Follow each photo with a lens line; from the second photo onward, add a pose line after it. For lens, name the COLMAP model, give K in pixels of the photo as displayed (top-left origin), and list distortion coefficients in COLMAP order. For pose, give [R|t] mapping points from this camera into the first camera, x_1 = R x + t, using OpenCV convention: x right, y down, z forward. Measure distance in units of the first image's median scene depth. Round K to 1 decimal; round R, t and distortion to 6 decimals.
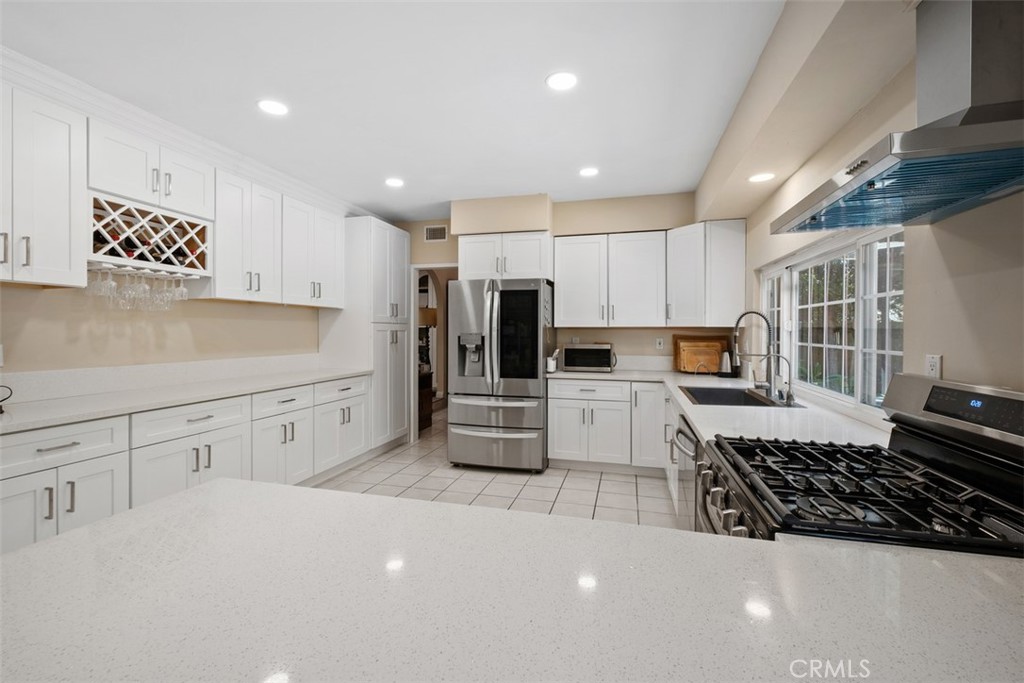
lens RADIAL K [[441.2, 0, 512.4], [0, 441.2, 335.9], [0, 0, 1]] dist [-0.000025, -0.007531]
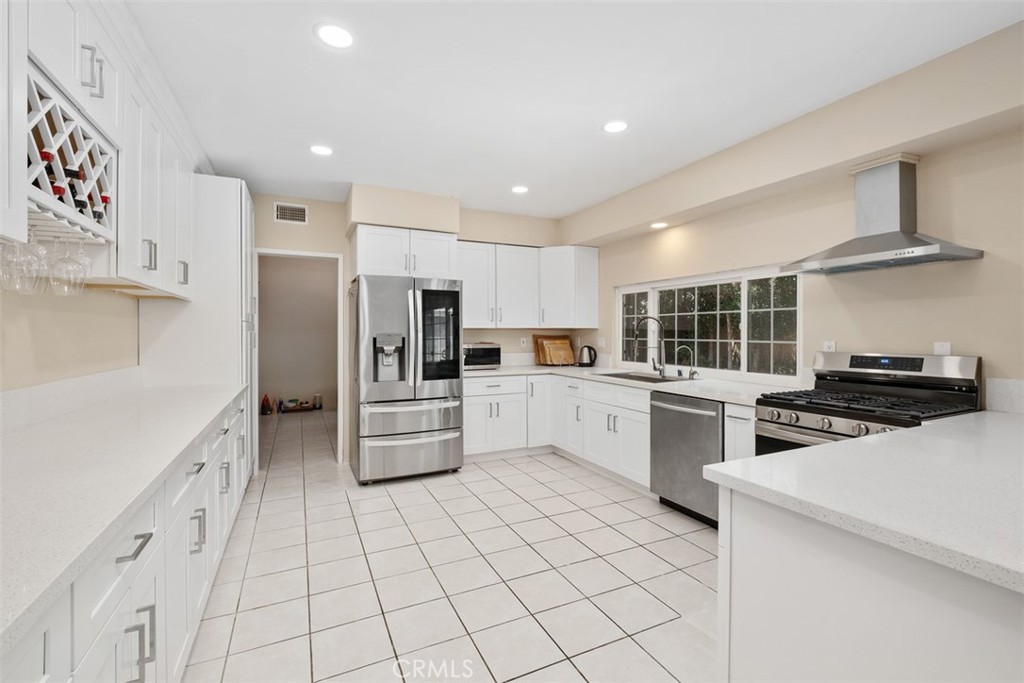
lens RADIAL K [[441.2, 0, 512.4], [0, 441.2, 335.9], [0, 0, 1]] dist [-0.000025, -0.007531]
pose [[0.758041, -0.008237, 0.652155, -0.500630], [0.011414, 0.999935, -0.000637, 0.000934], [-0.652107, 0.007927, 0.758085, 0.142173]]
